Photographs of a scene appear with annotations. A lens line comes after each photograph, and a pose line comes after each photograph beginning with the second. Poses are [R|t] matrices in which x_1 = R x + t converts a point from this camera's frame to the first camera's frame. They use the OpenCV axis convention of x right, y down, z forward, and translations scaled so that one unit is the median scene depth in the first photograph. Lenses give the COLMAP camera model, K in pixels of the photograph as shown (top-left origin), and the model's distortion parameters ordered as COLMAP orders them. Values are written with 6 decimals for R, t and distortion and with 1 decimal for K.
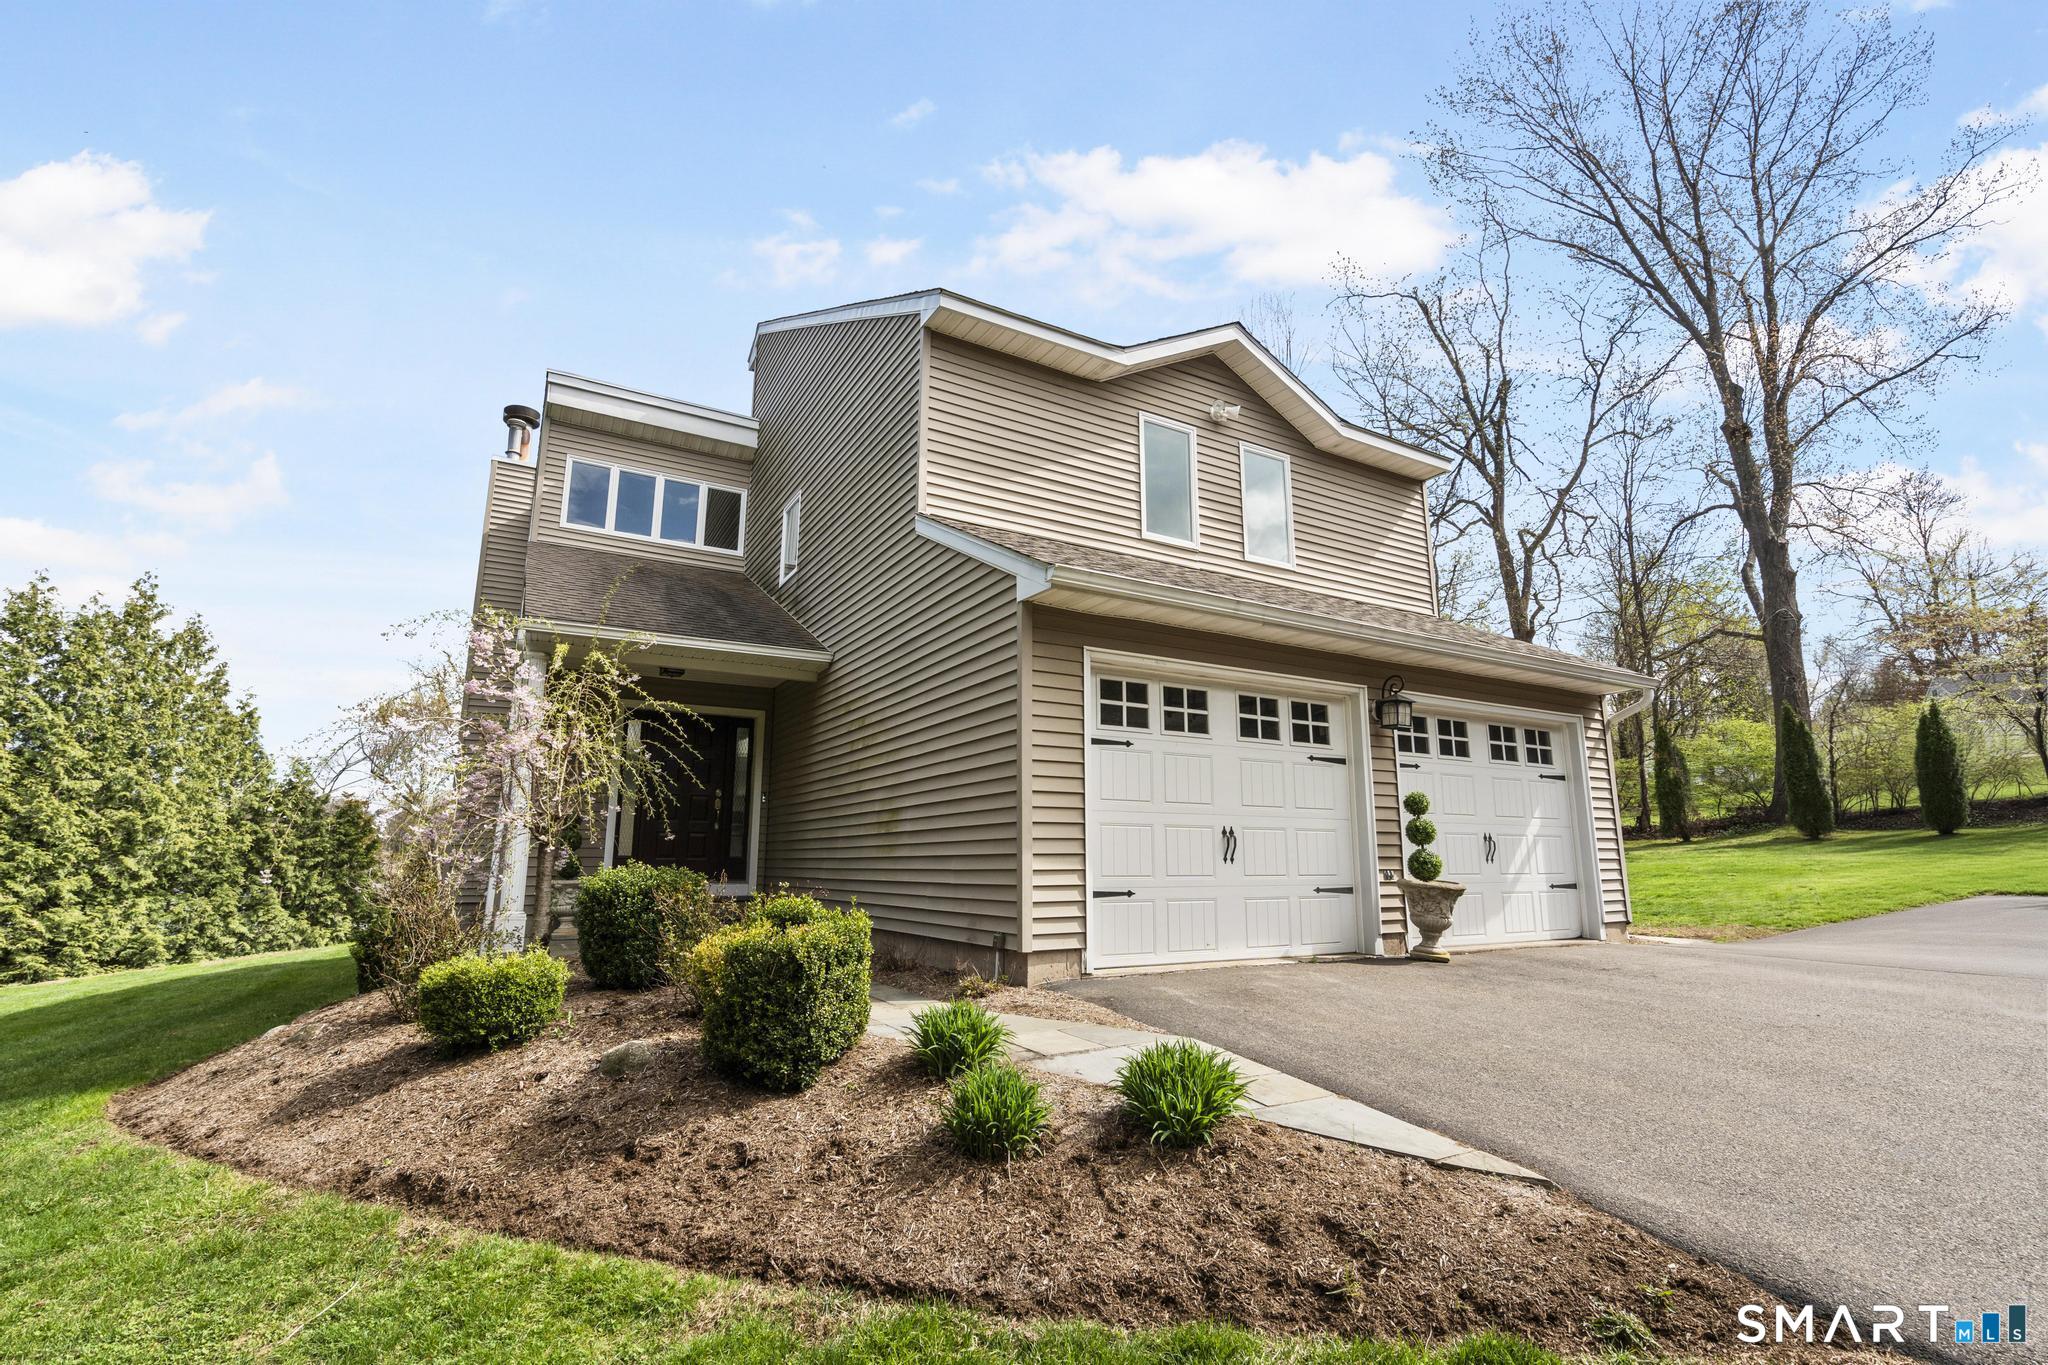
lens RADIAL K [[951.9, 0, 1020.9], [0, 951.9, 687.2], [0, 0, 1]] dist [0.005225, 0.001199]
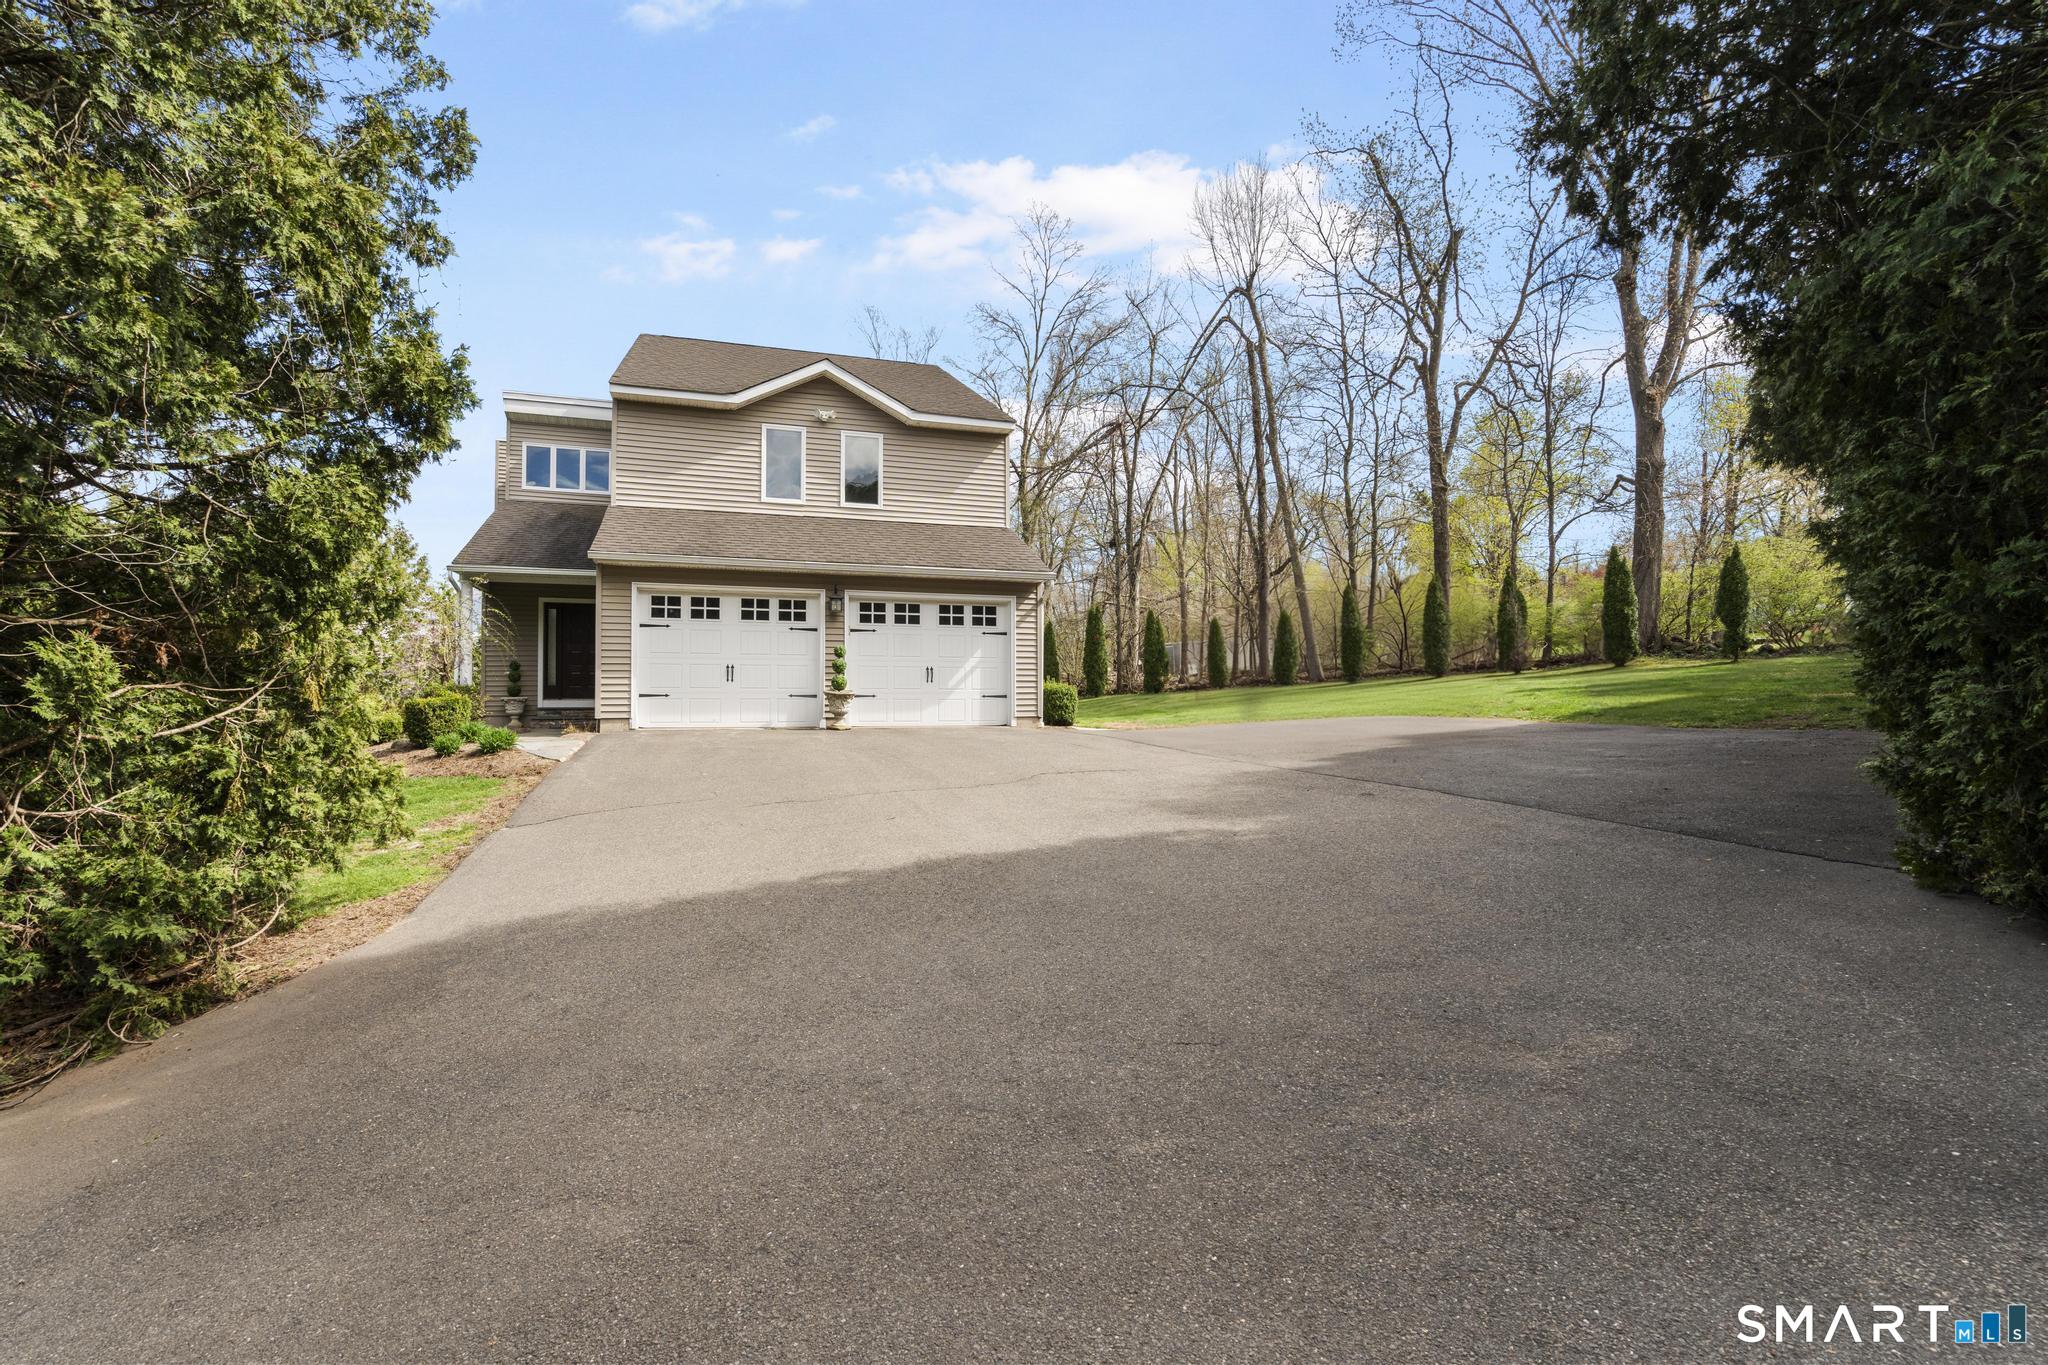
lens RADIAL K [[951.9, 0, 1020.9], [0, 951.9, 687.2], [0, 0, 1]] dist [0.005225, 0.001199]
pose [[0.976477, -0.001475, -0.215618, 0.969050], [0.038253, 0.985299, 0.166499, -0.093214], [0.212203, -0.170830, 0.962178, -0.644715]]
